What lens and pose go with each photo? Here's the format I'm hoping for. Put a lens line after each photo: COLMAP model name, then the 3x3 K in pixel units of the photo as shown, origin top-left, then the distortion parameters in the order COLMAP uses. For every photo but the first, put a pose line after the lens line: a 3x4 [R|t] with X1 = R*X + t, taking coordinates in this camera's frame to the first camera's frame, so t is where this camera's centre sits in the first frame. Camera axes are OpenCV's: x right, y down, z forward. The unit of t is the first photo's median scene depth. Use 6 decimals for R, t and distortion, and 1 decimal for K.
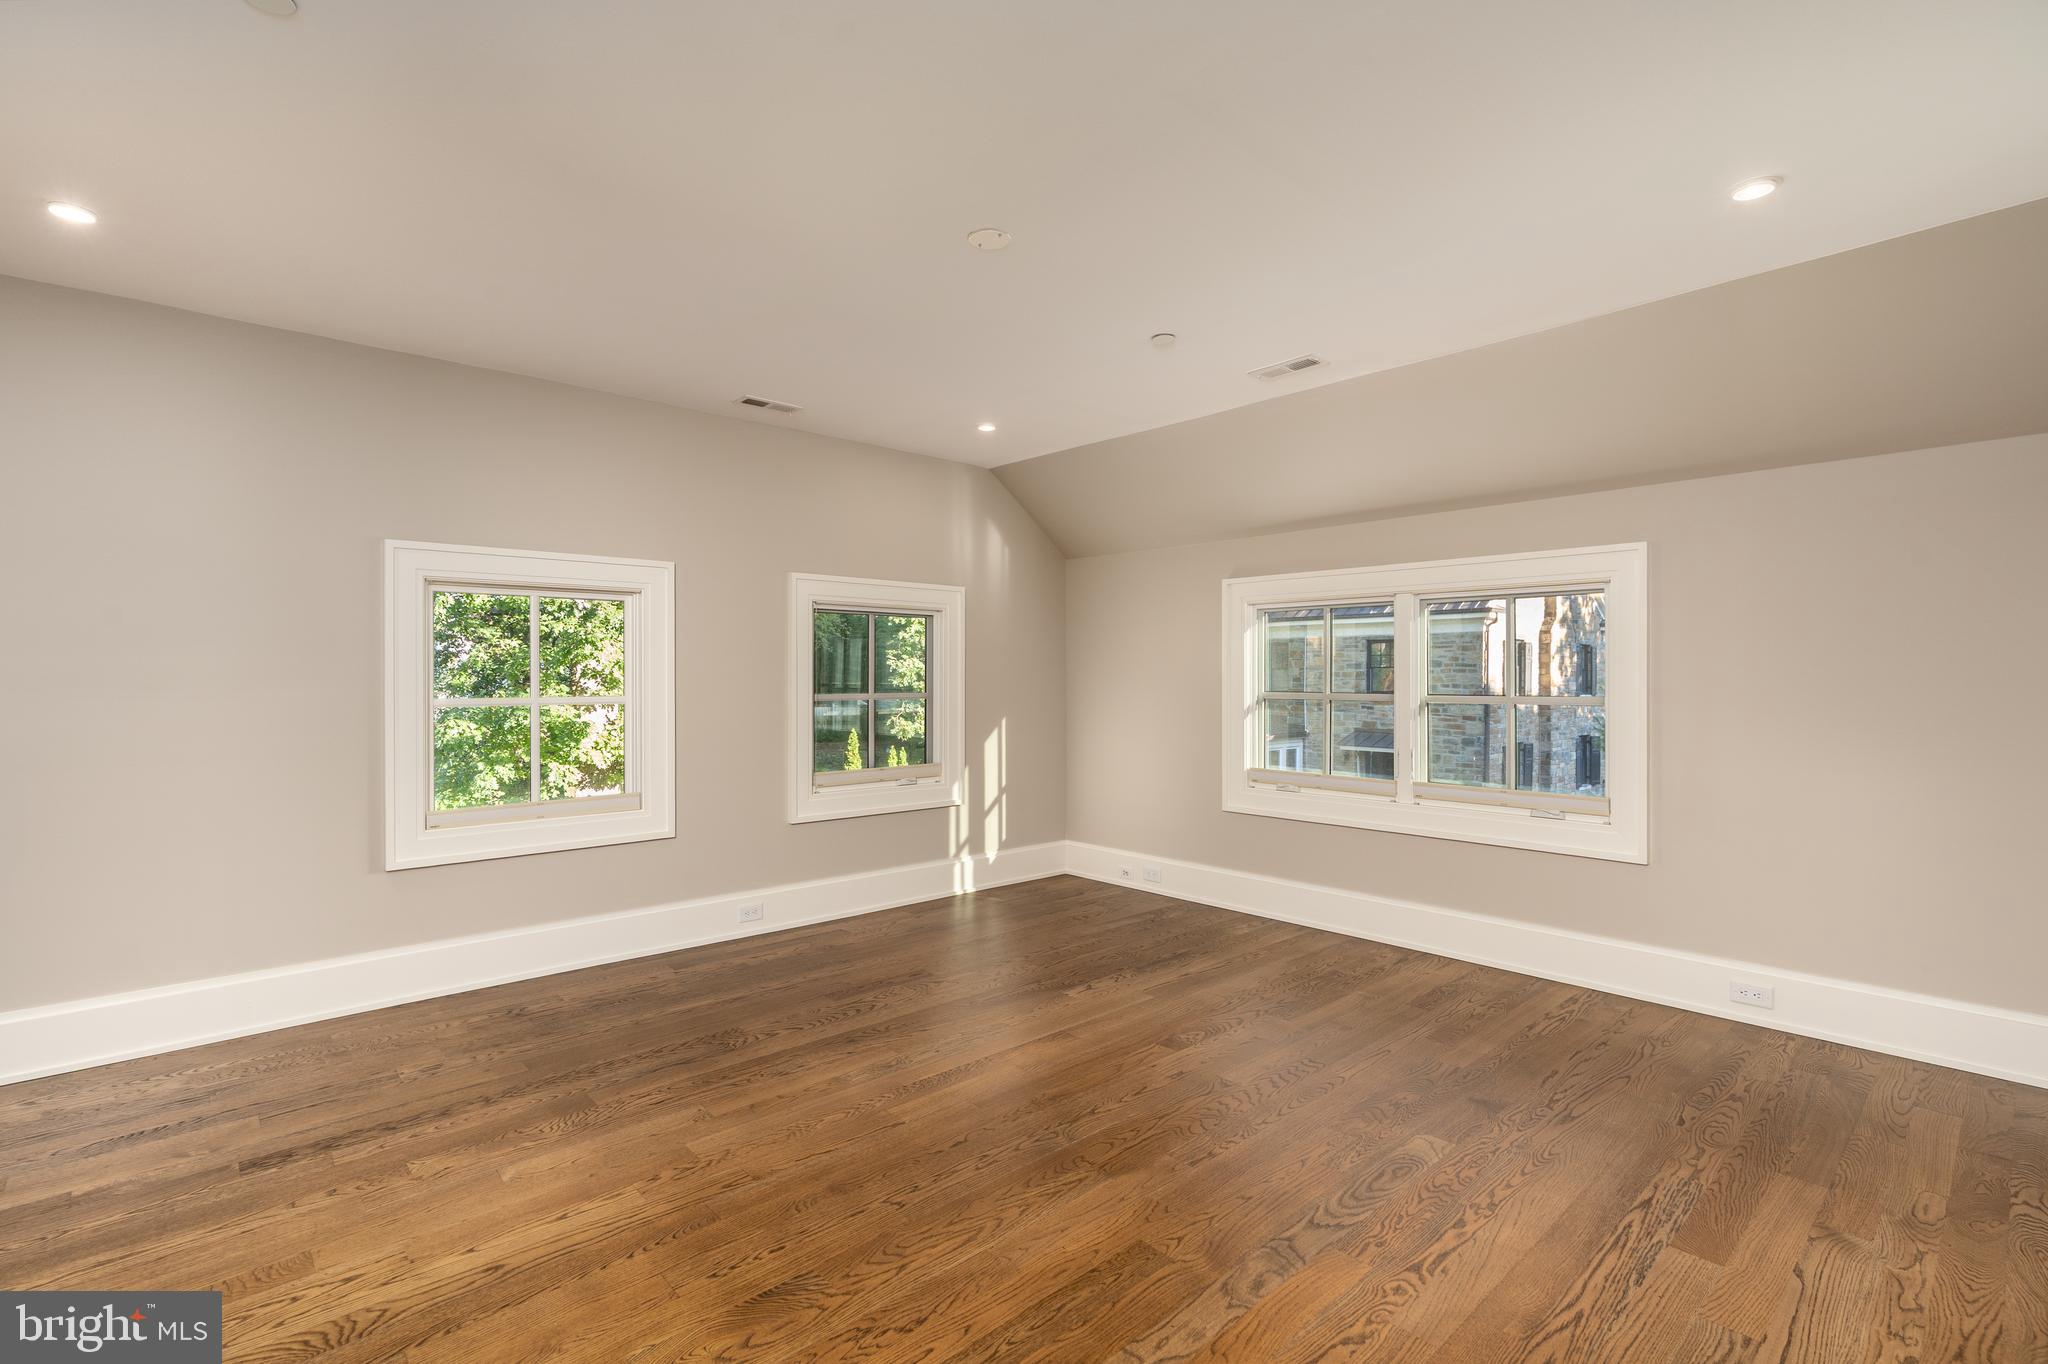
lens RADIAL K [[929.2, 0, 1031.6], [0, 929.2, 686.8], [0, 0, 1]] dist [-0.008631, 0.003757]
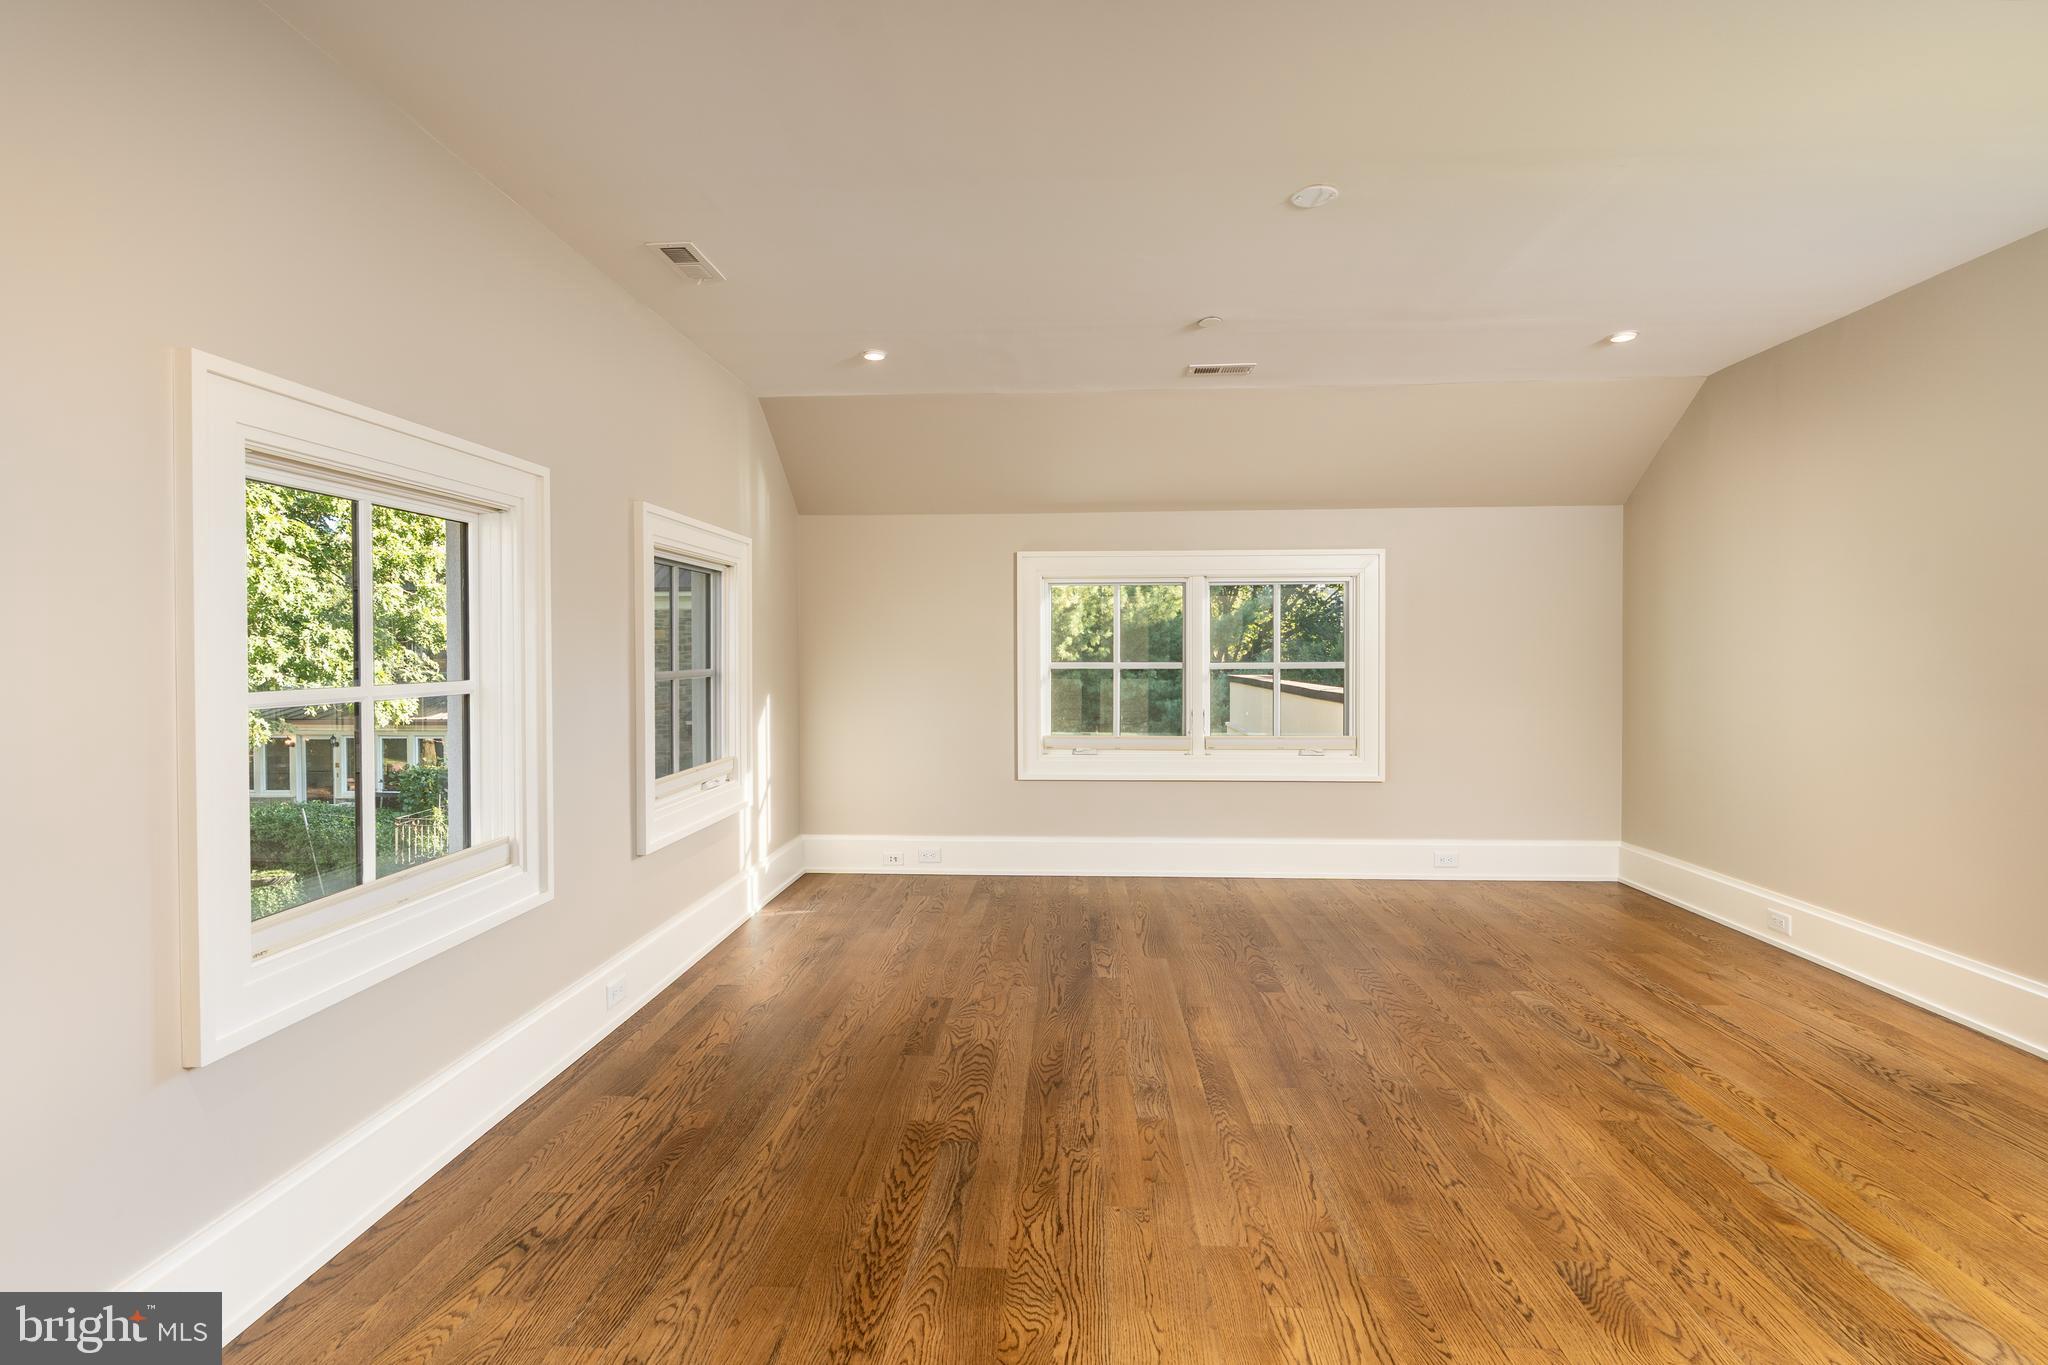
lens RADIAL K [[929.2, 0, 1024.3], [0, 929.2, 662.1], [0, 0, 1]] dist [-0.008631, 0.003757]
pose [[0.722653, -0.010938, 0.691125, -0.785863], [0.010881, 0.999931, 0.004448, 0.000343], [-0.691126, 0.004306, 0.722722, 0.418731]]
